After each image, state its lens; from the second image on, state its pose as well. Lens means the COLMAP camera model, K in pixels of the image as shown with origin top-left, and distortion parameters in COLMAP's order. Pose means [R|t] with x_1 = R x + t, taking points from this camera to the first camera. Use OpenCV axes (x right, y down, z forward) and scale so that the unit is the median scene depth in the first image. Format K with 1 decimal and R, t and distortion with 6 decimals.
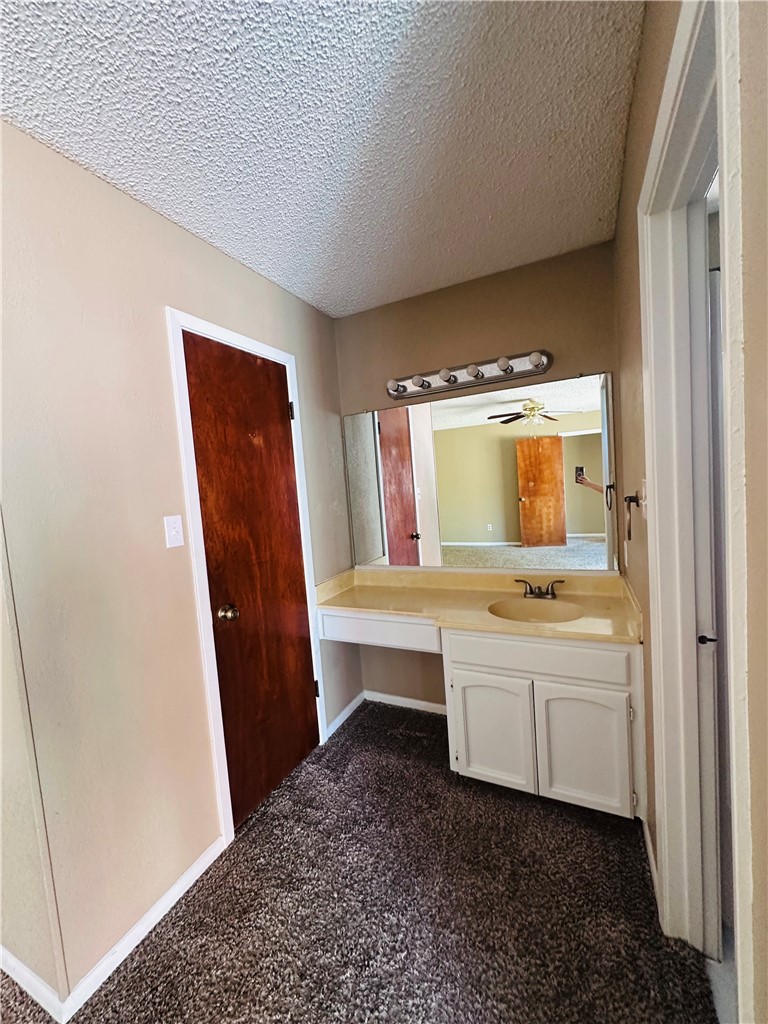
lens RADIAL K [[406.0, 0, 383.3], [0, 406.0, 510.6], [0, 0, 1]] dist [-0.000838, -0.000145]
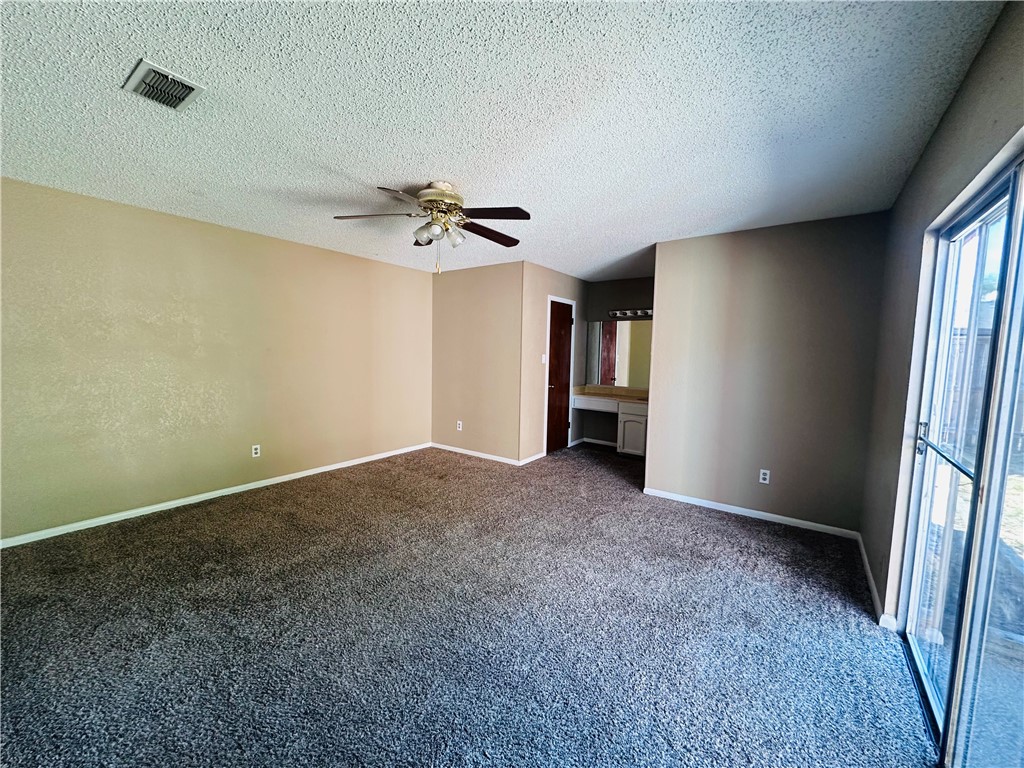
lens RADIAL K [[406.0, 0, 514.6], [0, 406.0, 387.7], [0, 0, 1]] dist [-0.000838, -0.000145]
pose [[0.980305, 0.110698, -0.163547, -0.113370], [-0.105526, 0.993611, 0.040011, 0.130325], [0.166932, -0.021965, 0.985724, -1.784816]]
